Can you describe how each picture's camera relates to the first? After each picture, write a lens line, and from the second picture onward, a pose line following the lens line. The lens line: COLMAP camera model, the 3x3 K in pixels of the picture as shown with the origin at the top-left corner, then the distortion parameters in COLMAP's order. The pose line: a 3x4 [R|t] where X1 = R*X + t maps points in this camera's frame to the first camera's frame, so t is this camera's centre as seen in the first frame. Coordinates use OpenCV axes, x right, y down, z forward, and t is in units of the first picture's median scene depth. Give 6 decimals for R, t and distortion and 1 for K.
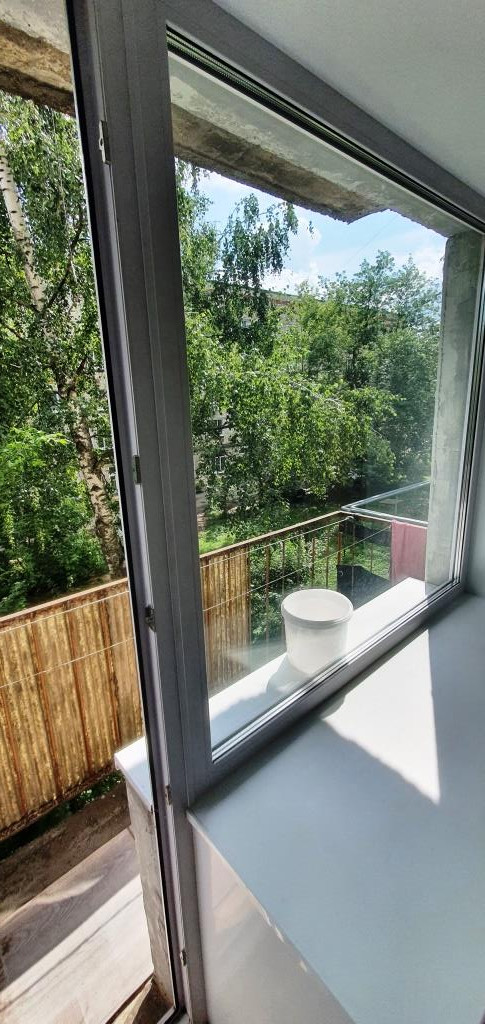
lens RADIAL K [[427.1, 0, 239.9], [0, 427.1, 516.9], [0, 0, 1]] dist [-0.002556, -0.000337]
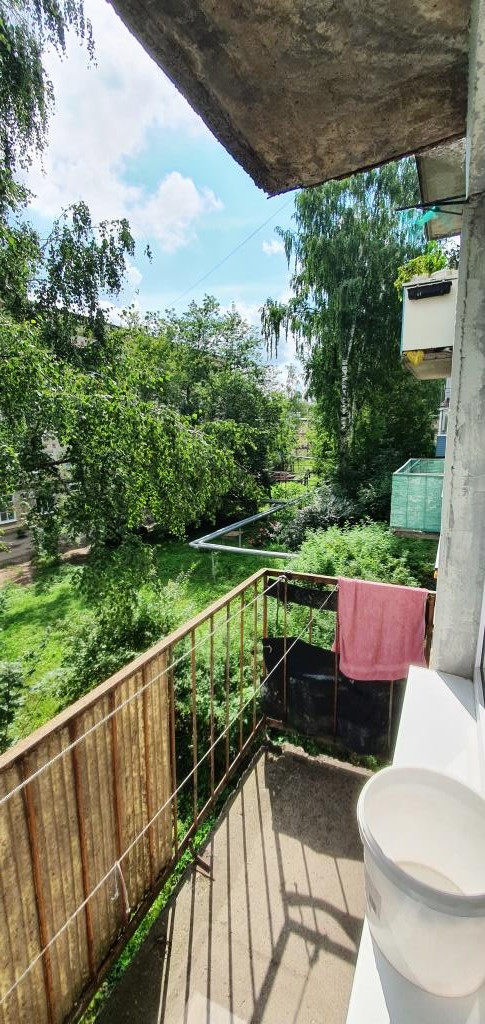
lens RADIAL K [[427.1, 0, 239.9], [0, 427.1, 516.9], [0, 0, 1]] dist [-0.002556, -0.000337]
pose [[0.924378, -0.049888, 0.378202, -0.033428], [0.079722, 0.994784, -0.063631, -0.021940], [-0.373055, 0.088970, 0.923534, 0.109772]]
